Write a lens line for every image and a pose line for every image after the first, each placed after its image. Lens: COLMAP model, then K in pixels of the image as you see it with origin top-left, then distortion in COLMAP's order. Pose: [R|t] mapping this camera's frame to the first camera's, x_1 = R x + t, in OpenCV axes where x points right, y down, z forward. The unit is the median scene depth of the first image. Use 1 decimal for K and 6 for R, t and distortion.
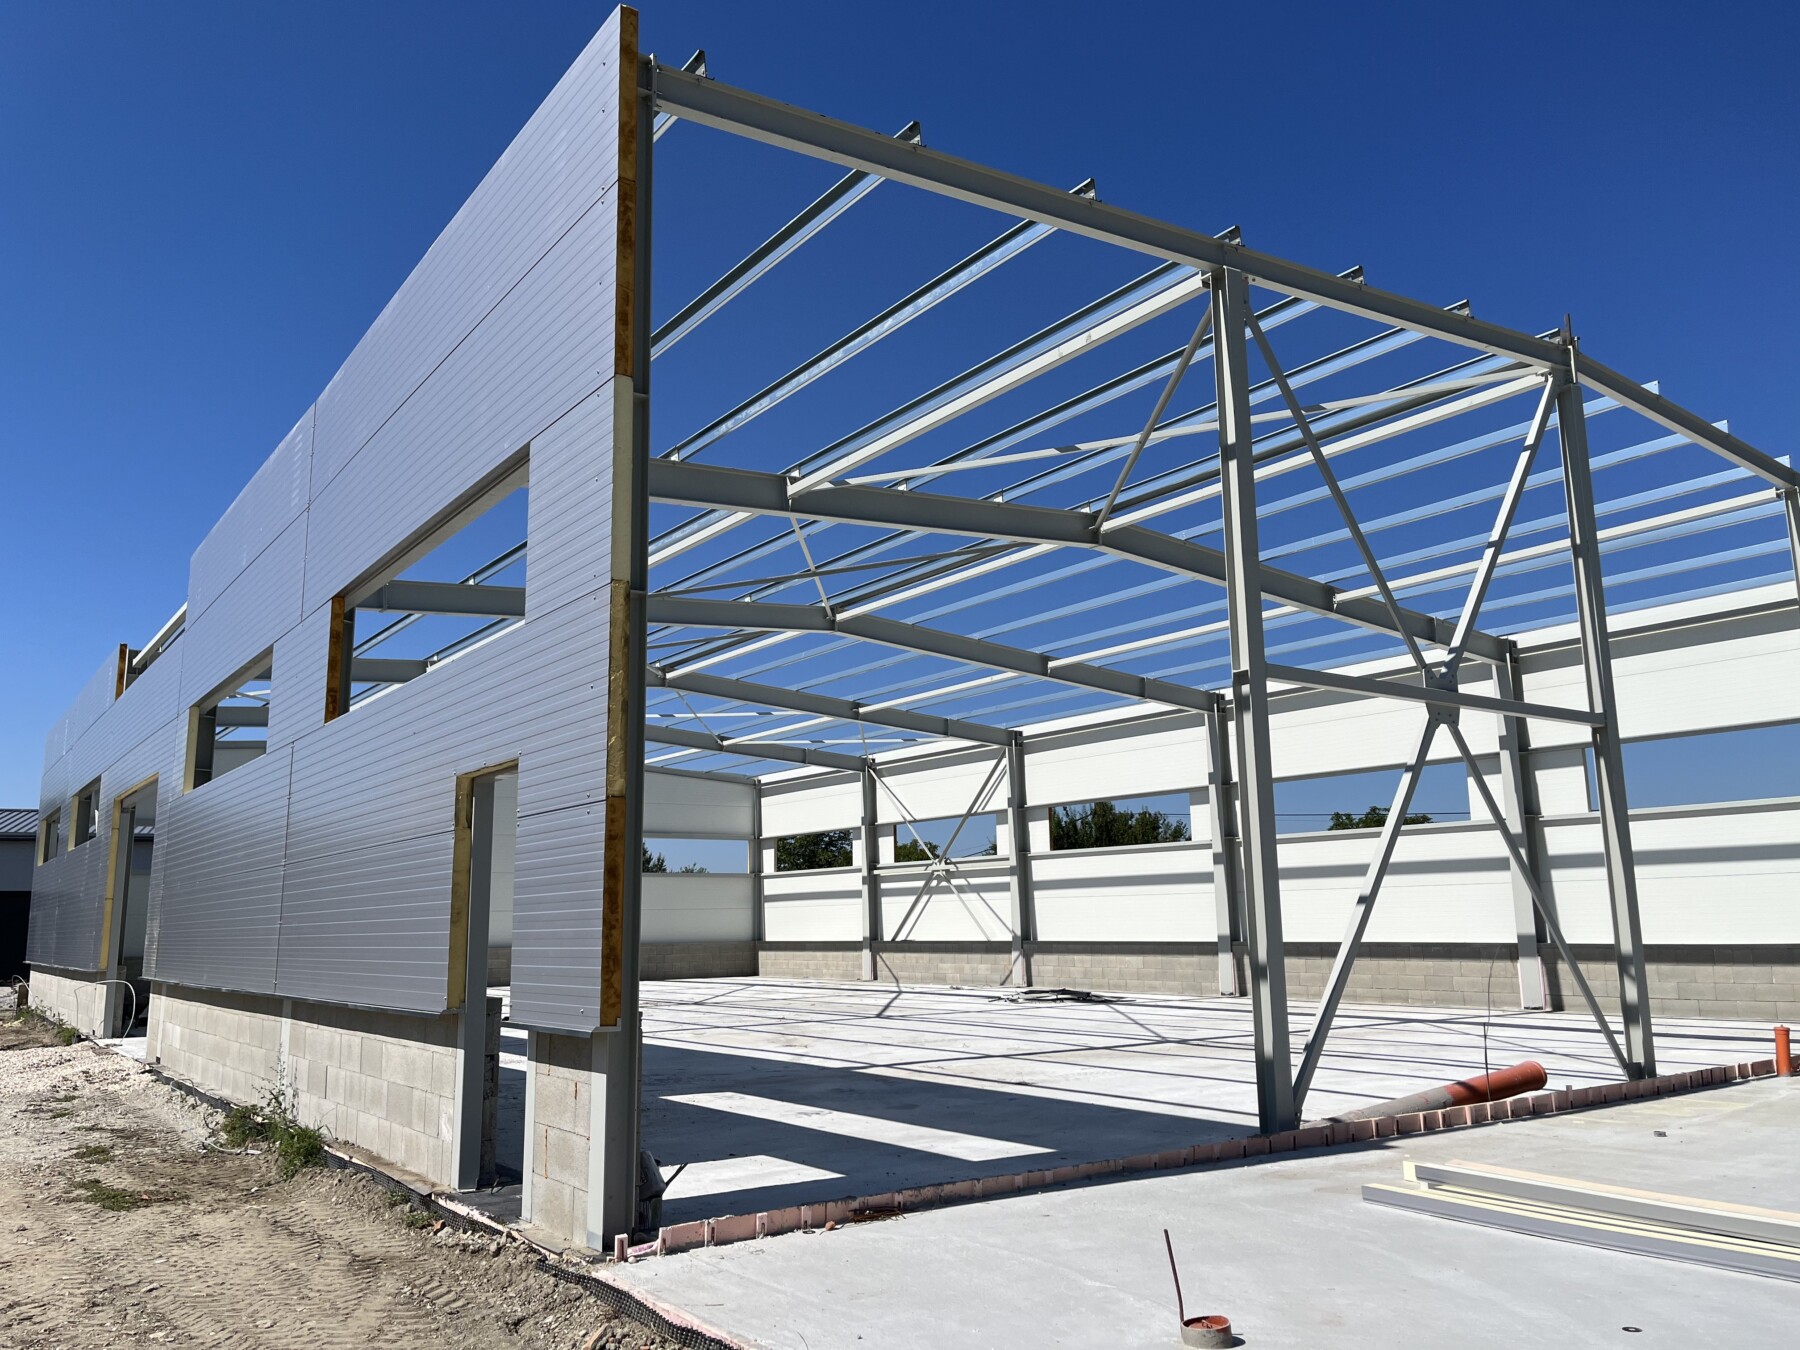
lens RADIAL K [[1384.7, 0, 891.8], [0, 1384.7, 679.1], [0, 0, 1]] dist [0.085199, -0.110446]
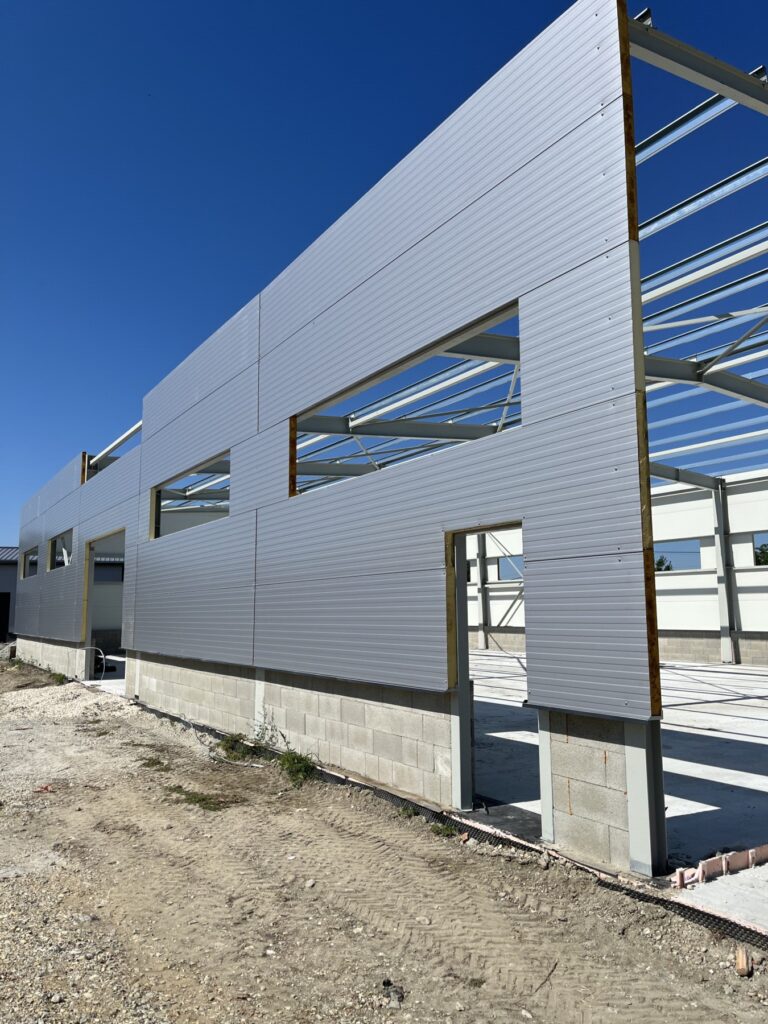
lens RADIAL K [[791.6, 0, 384.0], [0, 791.6, 512.0], [0, 0, 1]] dist [0.050034, -0.053857]
pose [[0.997369, -0.001288, -0.072483, -0.145197], [0.004857, 0.998783, 0.049087, 0.003313], [0.072332, -0.049310, 0.996161, 0.075078]]
